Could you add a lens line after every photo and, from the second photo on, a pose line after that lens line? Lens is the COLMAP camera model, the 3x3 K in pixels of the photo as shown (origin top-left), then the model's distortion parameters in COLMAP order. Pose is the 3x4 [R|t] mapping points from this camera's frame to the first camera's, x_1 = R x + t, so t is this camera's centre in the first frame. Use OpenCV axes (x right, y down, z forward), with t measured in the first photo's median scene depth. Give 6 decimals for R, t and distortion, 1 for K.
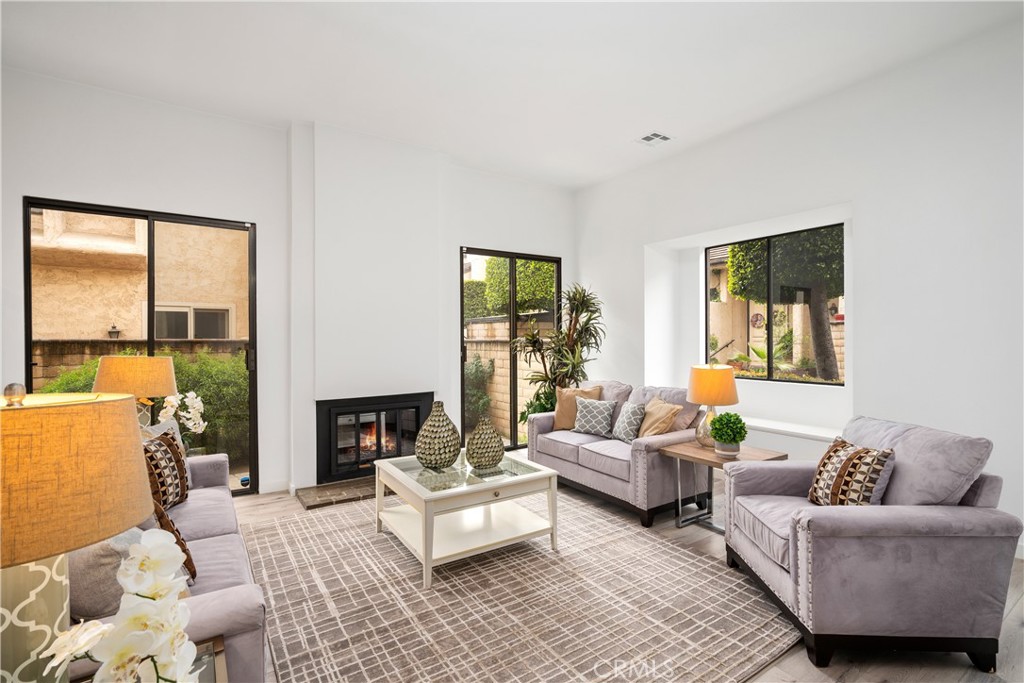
lens RADIAL K [[469.3, 0, 520.0], [0, 469.3, 338.9], [0, 0, 1]] dist [-0.005357, 0.004393]
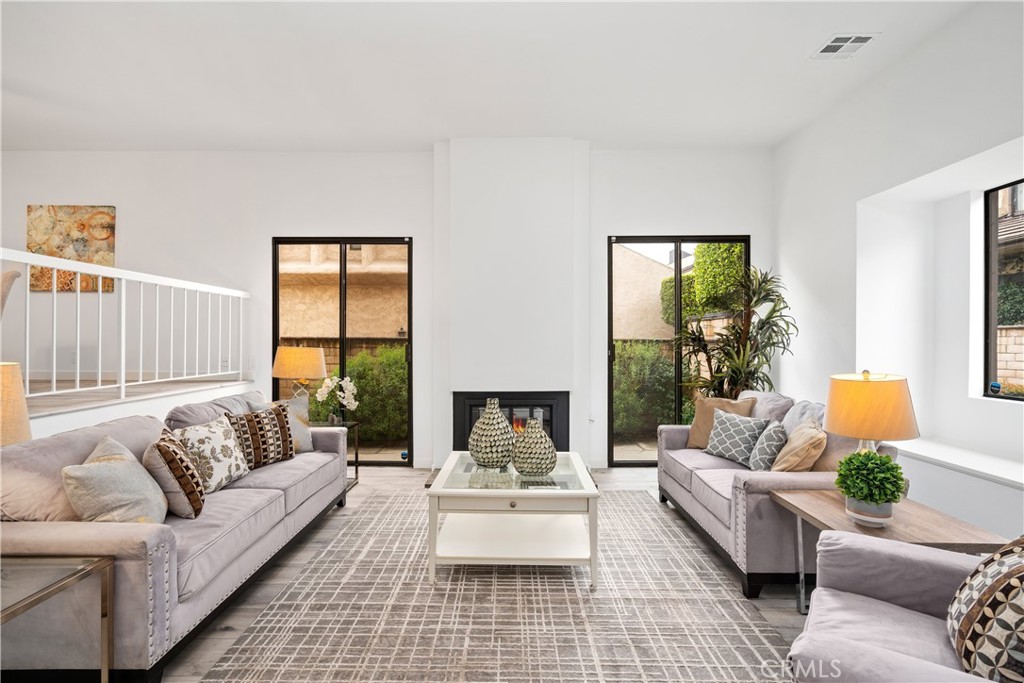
lens RADIAL K [[469.3, 0, 509.9], [0, 469.3, 340.4], [0, 0, 1]] dist [-0.005357, 0.004393]
pose [[0.823807, 0.004787, -0.566850, 0.404286], [-0.004229, 0.999988, 0.002298, 0.011364], [0.566854, 0.000504, 0.823818, 0.223994]]
